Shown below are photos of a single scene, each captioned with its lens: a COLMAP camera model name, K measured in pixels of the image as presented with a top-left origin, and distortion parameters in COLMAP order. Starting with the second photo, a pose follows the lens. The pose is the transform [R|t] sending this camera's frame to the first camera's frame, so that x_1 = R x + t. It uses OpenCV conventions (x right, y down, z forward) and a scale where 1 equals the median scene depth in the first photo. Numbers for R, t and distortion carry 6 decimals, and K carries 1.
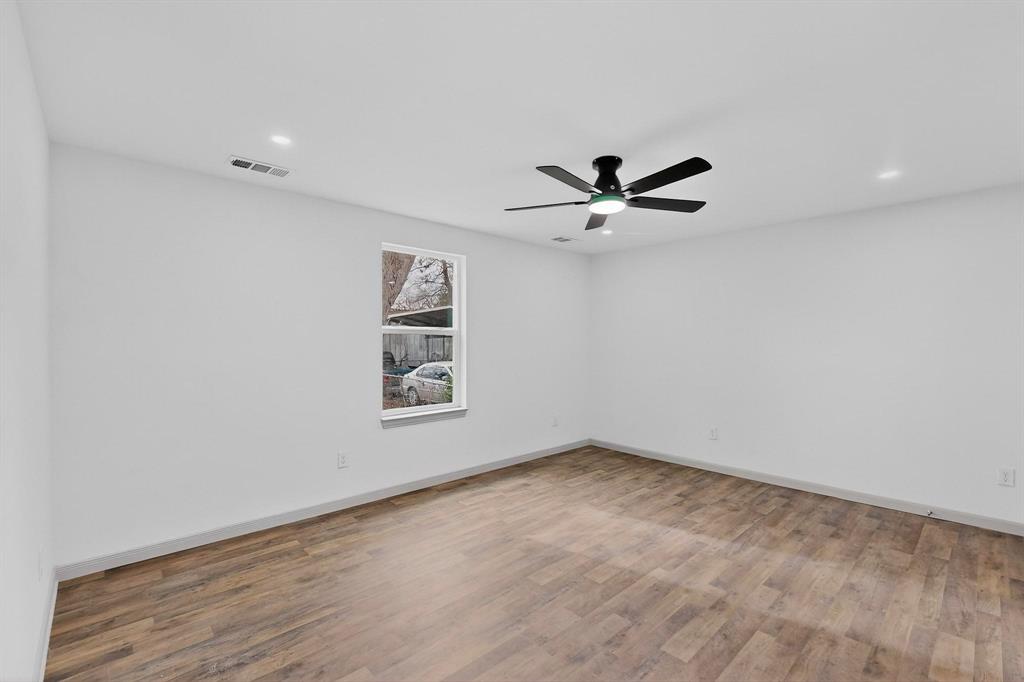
lens RADIAL K [[447.4, 0, 511.8], [0, 447.4, 345.5], [0, 0, 1]] dist [-0.000074, 0.000077]
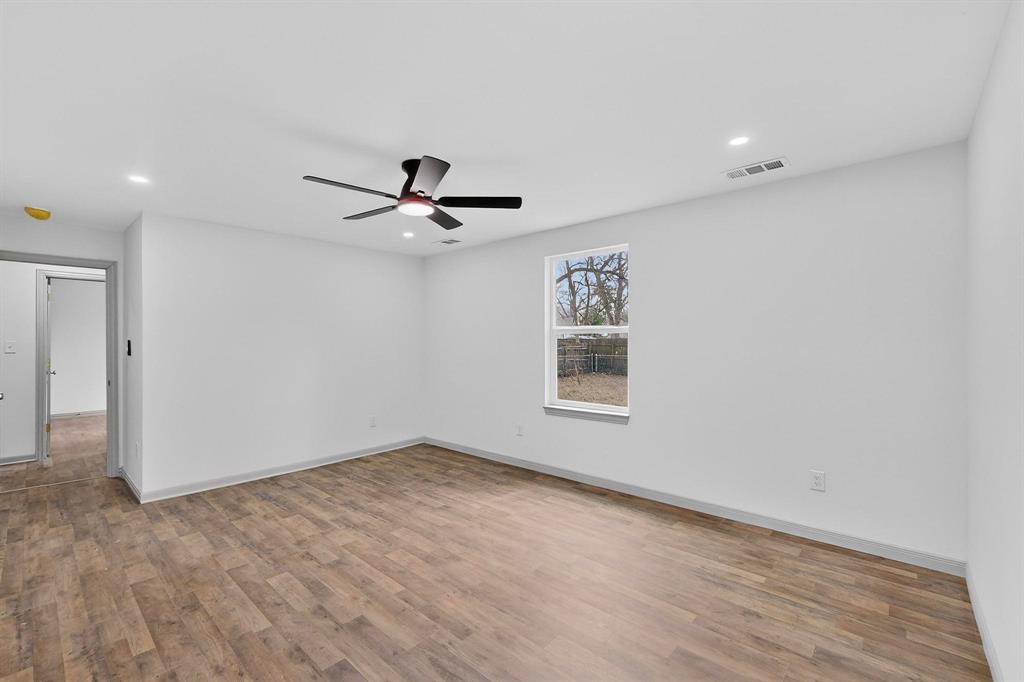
lens RADIAL K [[439.4, 0, 512.3], [0, 439.4, 365.9], [0, 0, 1]] dist [-0.000897, -0.000471]
pose [[0.091883, 0.054942, -0.994253, 1.074381], [-0.009931, 0.998478, 0.054258, -0.012990], [0.995720, 0.004889, 0.092289, 0.993559]]
